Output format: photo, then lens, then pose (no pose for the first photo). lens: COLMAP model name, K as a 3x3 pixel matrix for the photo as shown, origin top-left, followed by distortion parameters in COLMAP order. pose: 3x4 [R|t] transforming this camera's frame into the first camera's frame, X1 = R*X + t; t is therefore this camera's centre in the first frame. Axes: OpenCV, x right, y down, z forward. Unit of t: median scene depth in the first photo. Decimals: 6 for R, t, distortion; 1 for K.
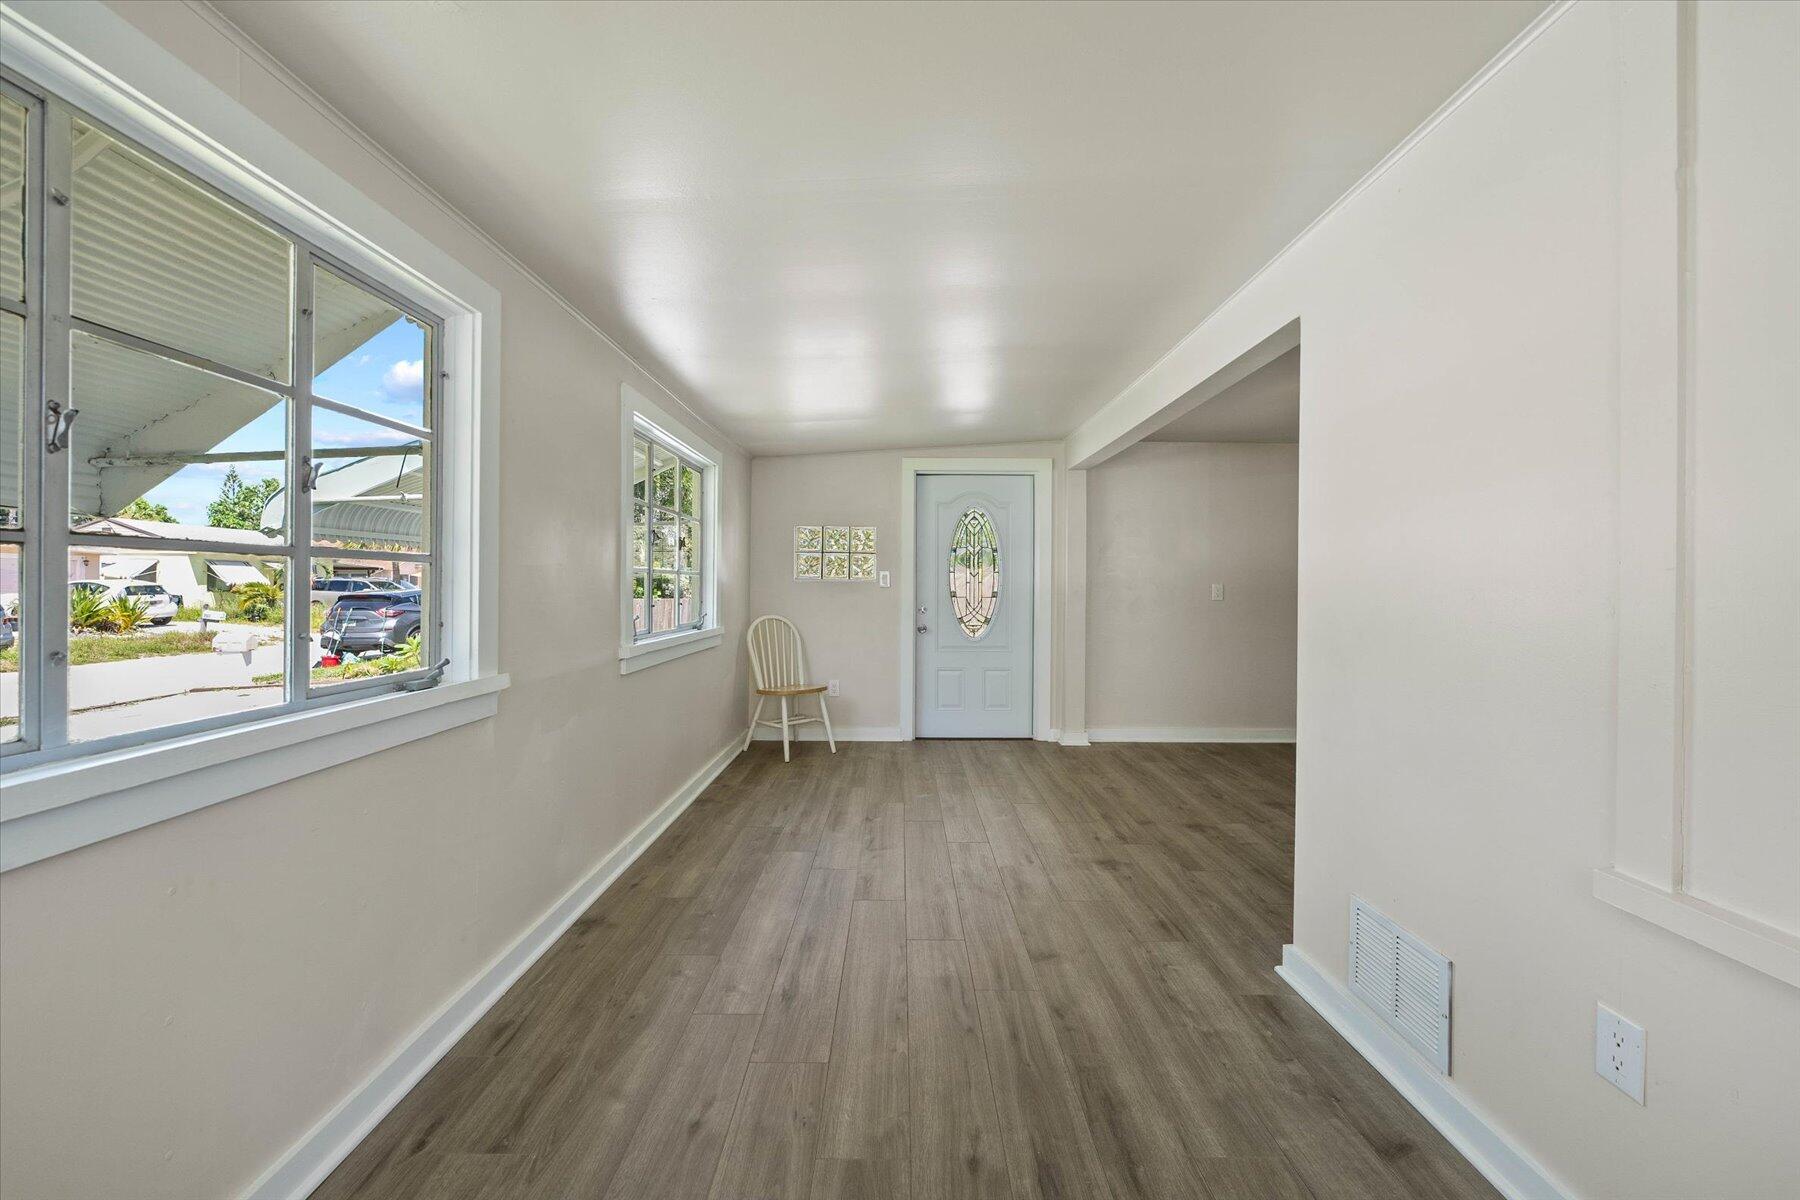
lens RADIAL K [[724.8, 0, 899.6], [0, 724.8, 582.4], [0, 0, 1]] dist [-0.011701, 0.000997]
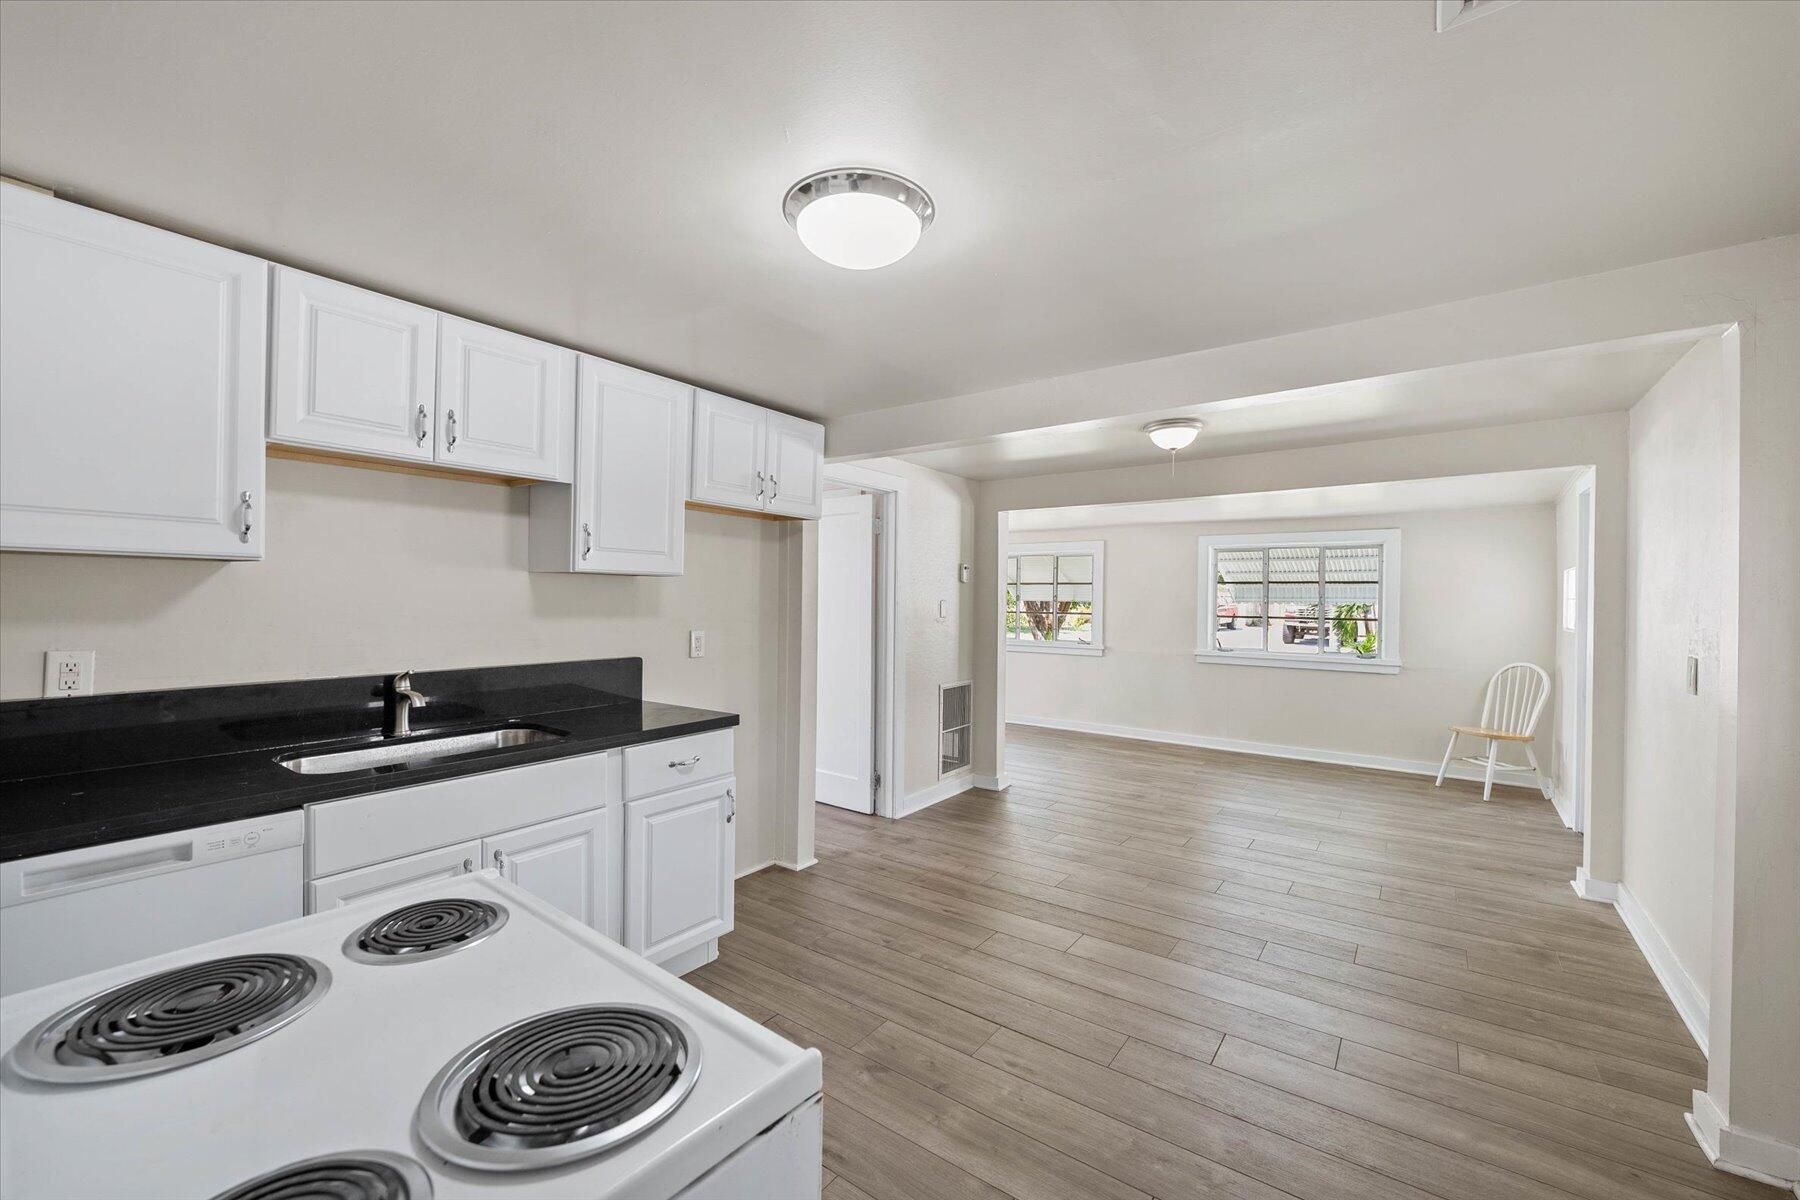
lens RADIAL K [[724.8, 0, 901.6], [0, 724.8, 602.7], [0, 0, 1]] dist [-0.011701, 0.000997]
pose [[-0.594073, -0.008785, -0.804363, 1.949953], [-0.010993, 0.999936, -0.002802, -0.043653], [0.804336, 0.007178, -0.594131, 1.552080]]
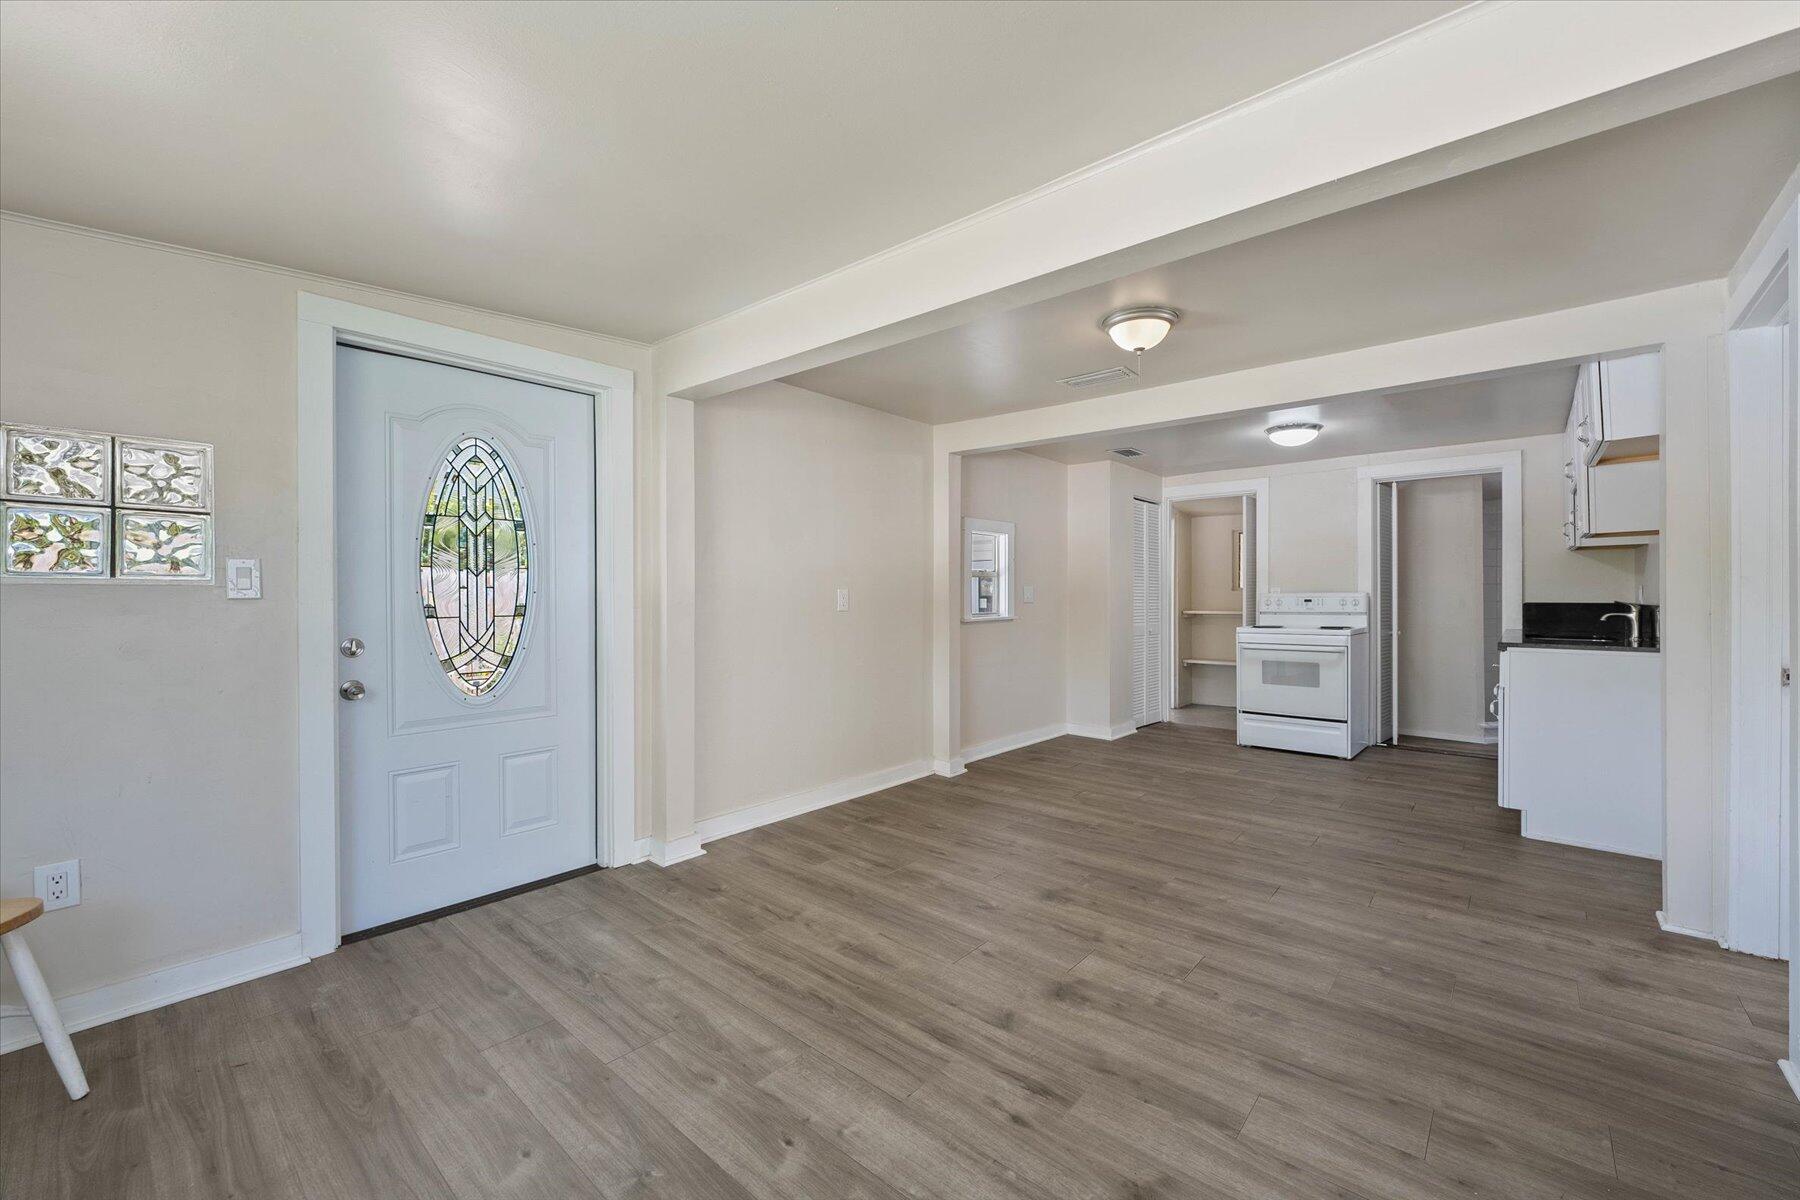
lens RADIAL K [[724.8, 0, 907.6], [0, 724.8, 593.4], [0, 0, 1]] dist [-0.011701, 0.000997]
pose [[0.654512, -0.007712, 0.756012, -0.145655], [0.002187, 0.999963, 0.008308, 0.002324], [-0.756048, -0.003785, 0.654505, 0.825590]]
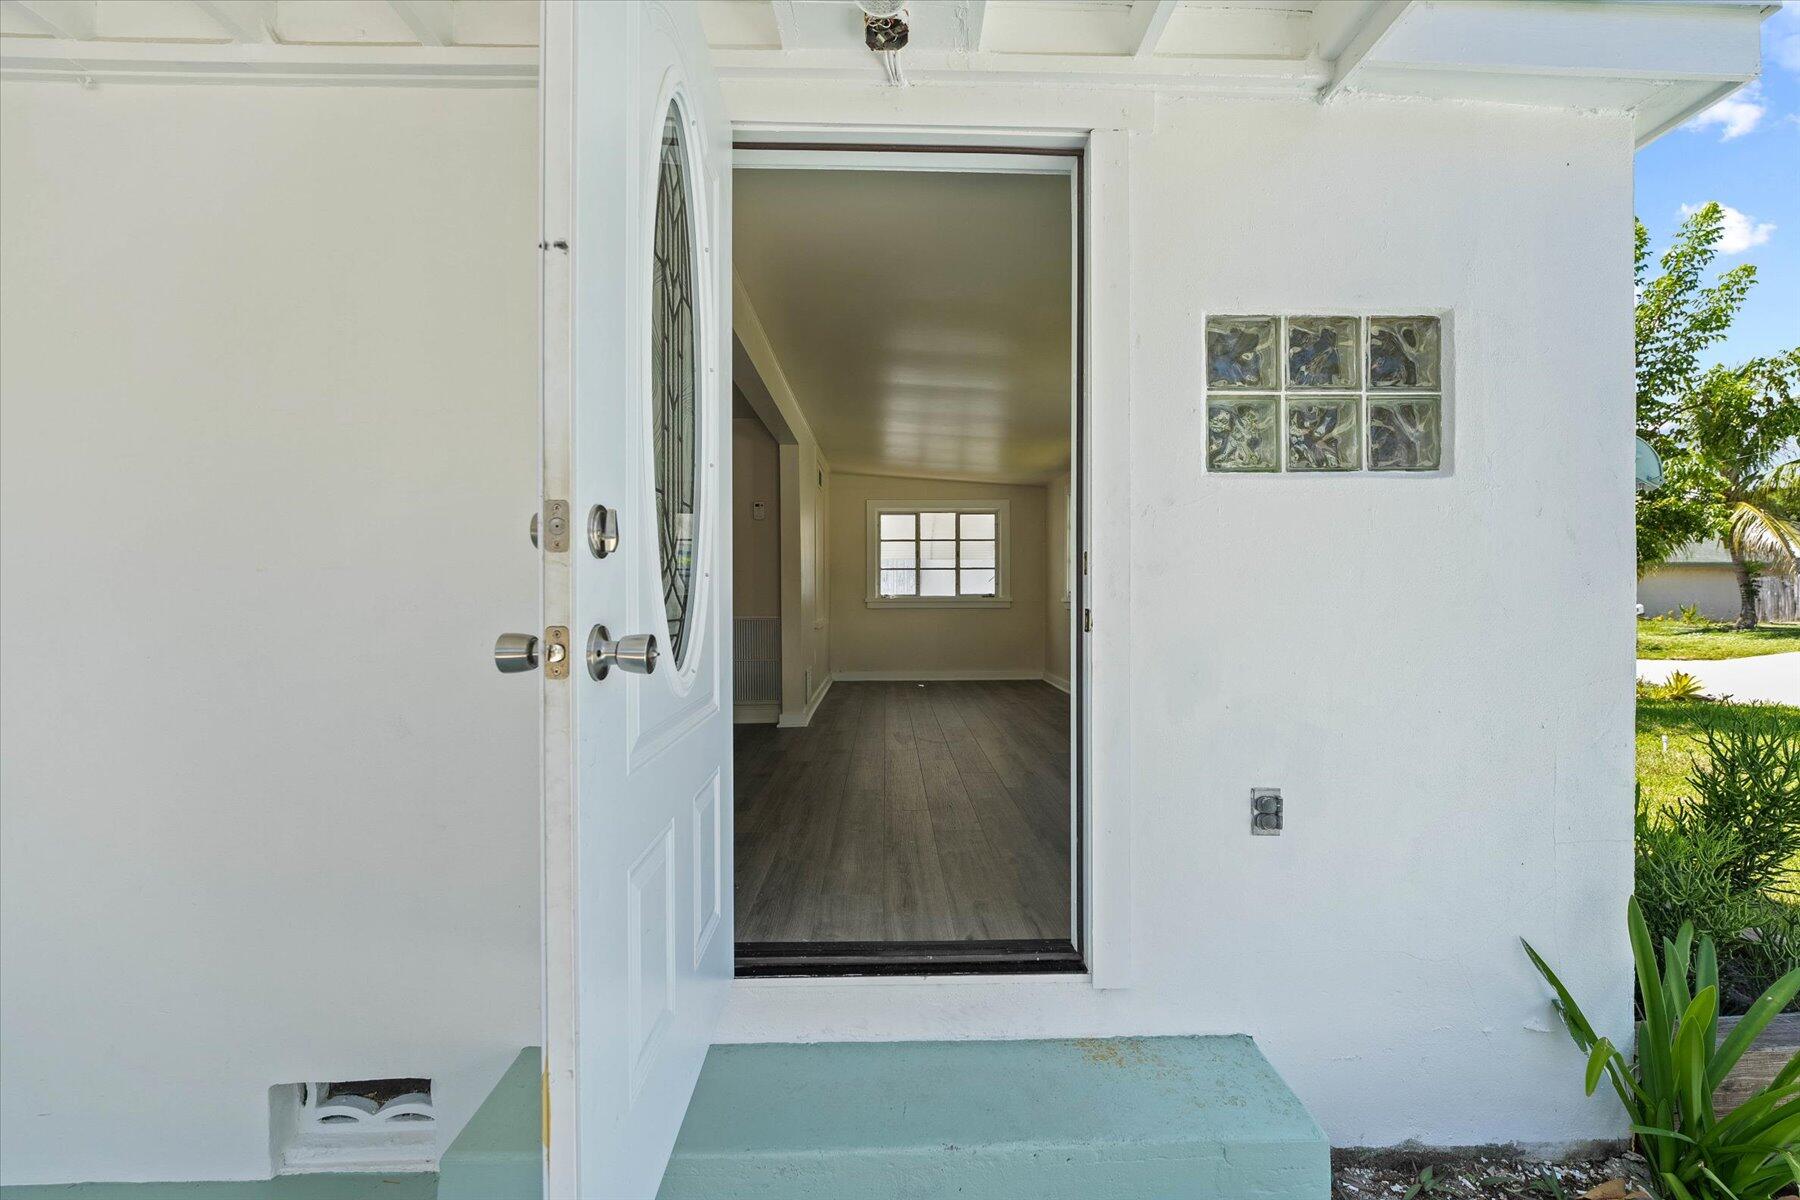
lens RADIAL K [[724.8, 0, 913.3], [0, 724.8, 591.0], [0, 0, 1]] dist [-0.011701, 0.000997]
pose [[-0.999160, -0.005730, -0.040565, 0.204083], [-0.005089, 0.999861, -0.015898, 0.101386], [0.040651, -0.015678, -0.999050, 2.434111]]
